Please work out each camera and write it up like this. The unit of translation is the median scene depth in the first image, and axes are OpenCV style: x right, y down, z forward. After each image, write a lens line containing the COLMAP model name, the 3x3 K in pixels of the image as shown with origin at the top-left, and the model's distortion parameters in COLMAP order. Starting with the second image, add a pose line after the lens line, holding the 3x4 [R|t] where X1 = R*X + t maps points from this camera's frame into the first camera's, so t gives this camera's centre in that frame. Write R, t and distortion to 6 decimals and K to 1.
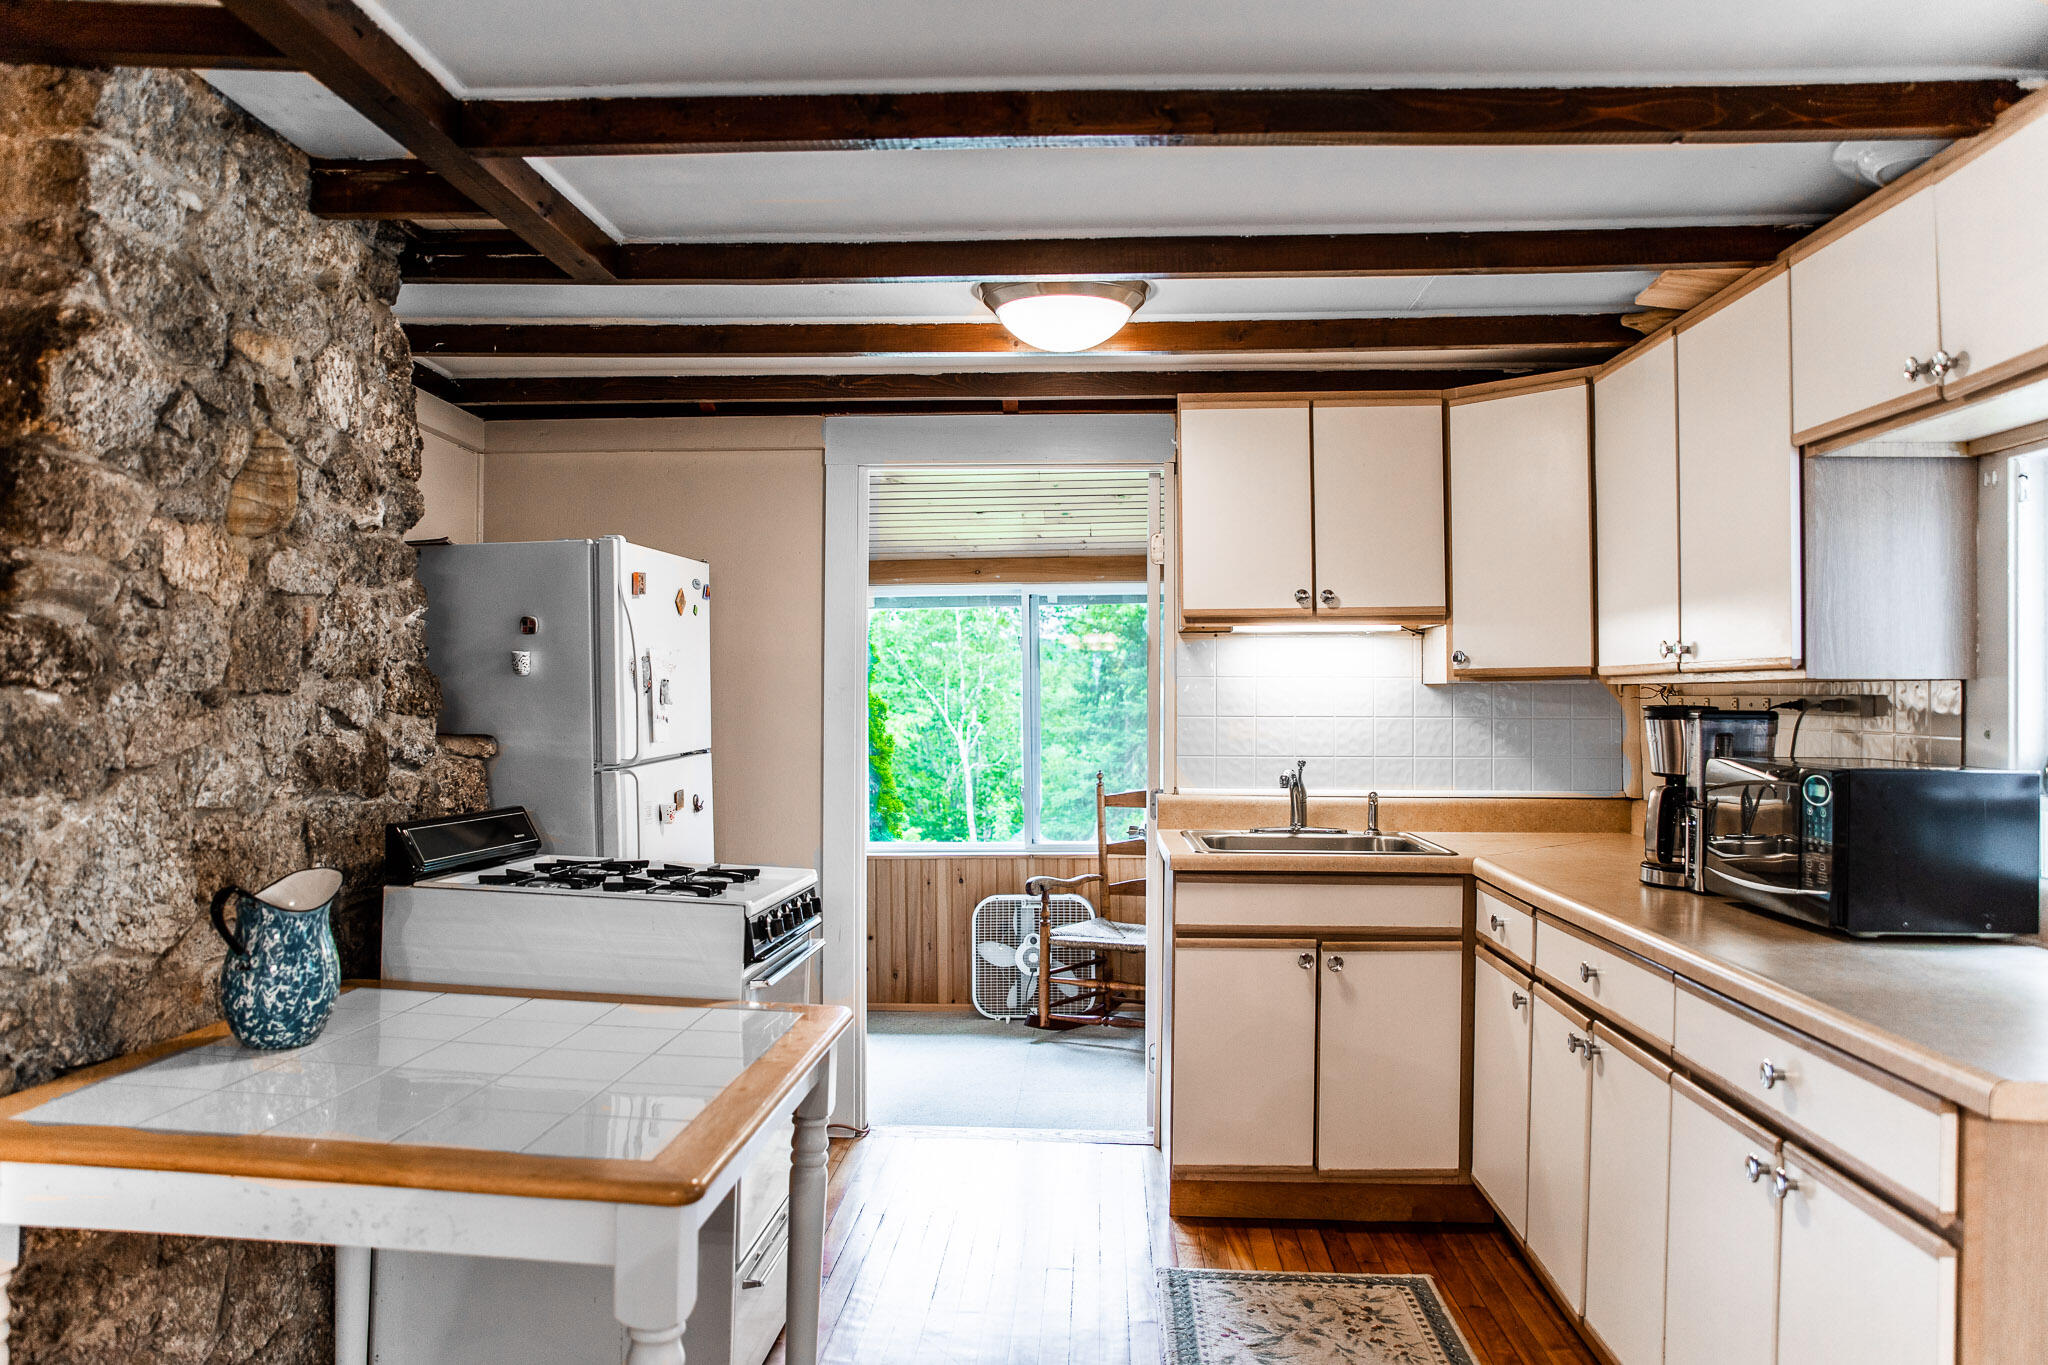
lens RADIAL K [[1390.1, 0, 1023.3], [0, 1390.1, 689.4], [0, 0, 1]] dist [-0.102198, 0.078887]
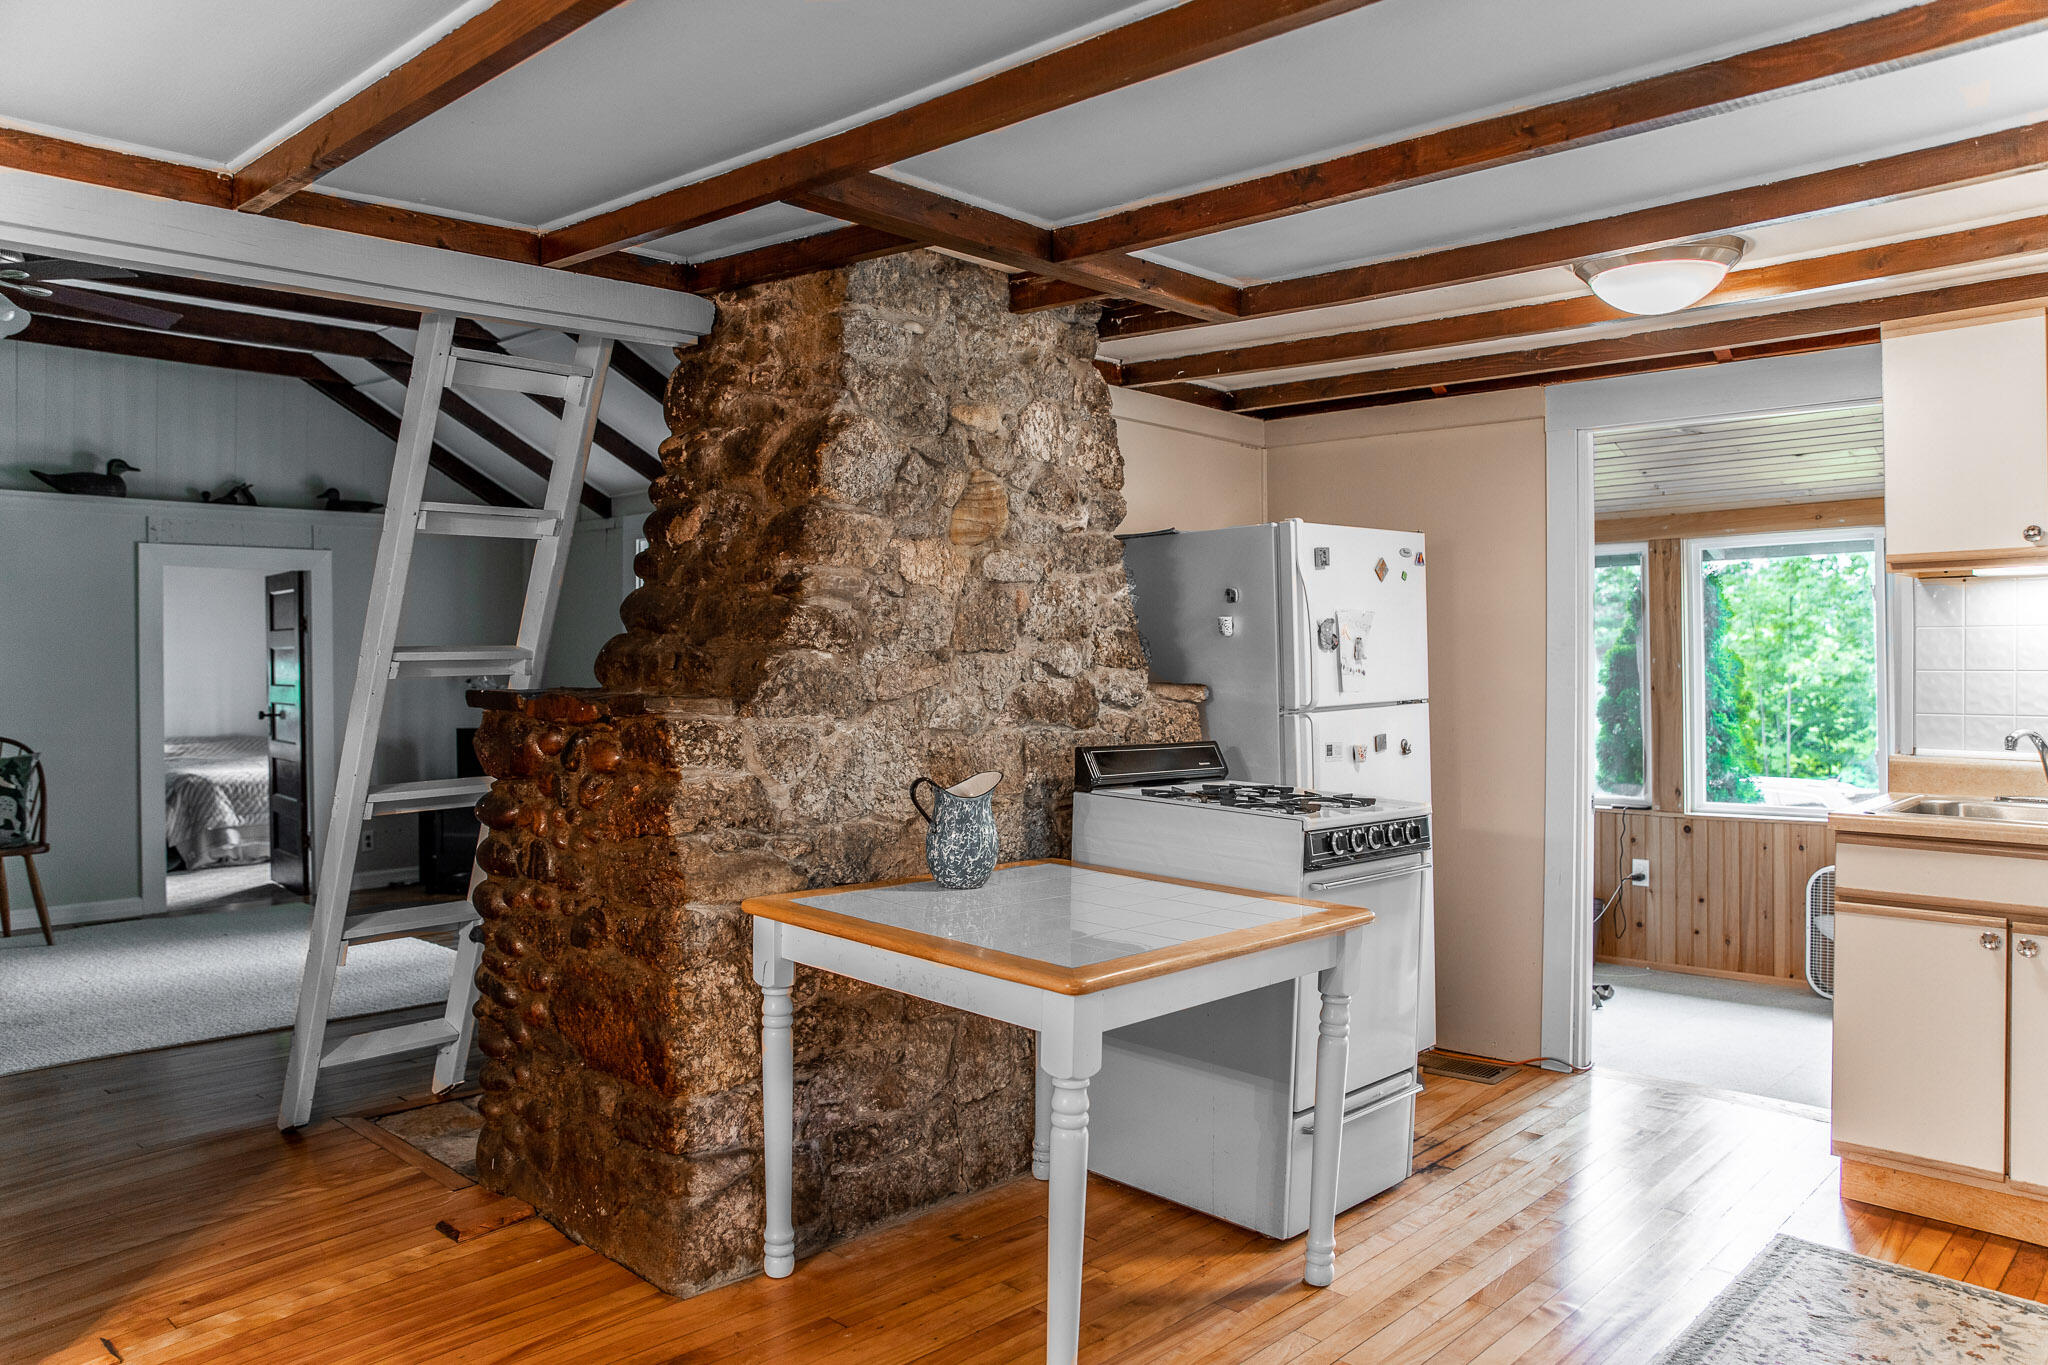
lens RADIAL K [[1401.6, 0, 1027.3], [0, 1401.6, 665.7], [0, 0, 1]] dist [-0.108308, 0.082439]
pose [[0.766339, -0.002009, -0.642433, 0.432539], [0.010133, 0.999909, 0.008960, 0.004659], [0.642356, -0.013376, 0.766289, -0.114347]]
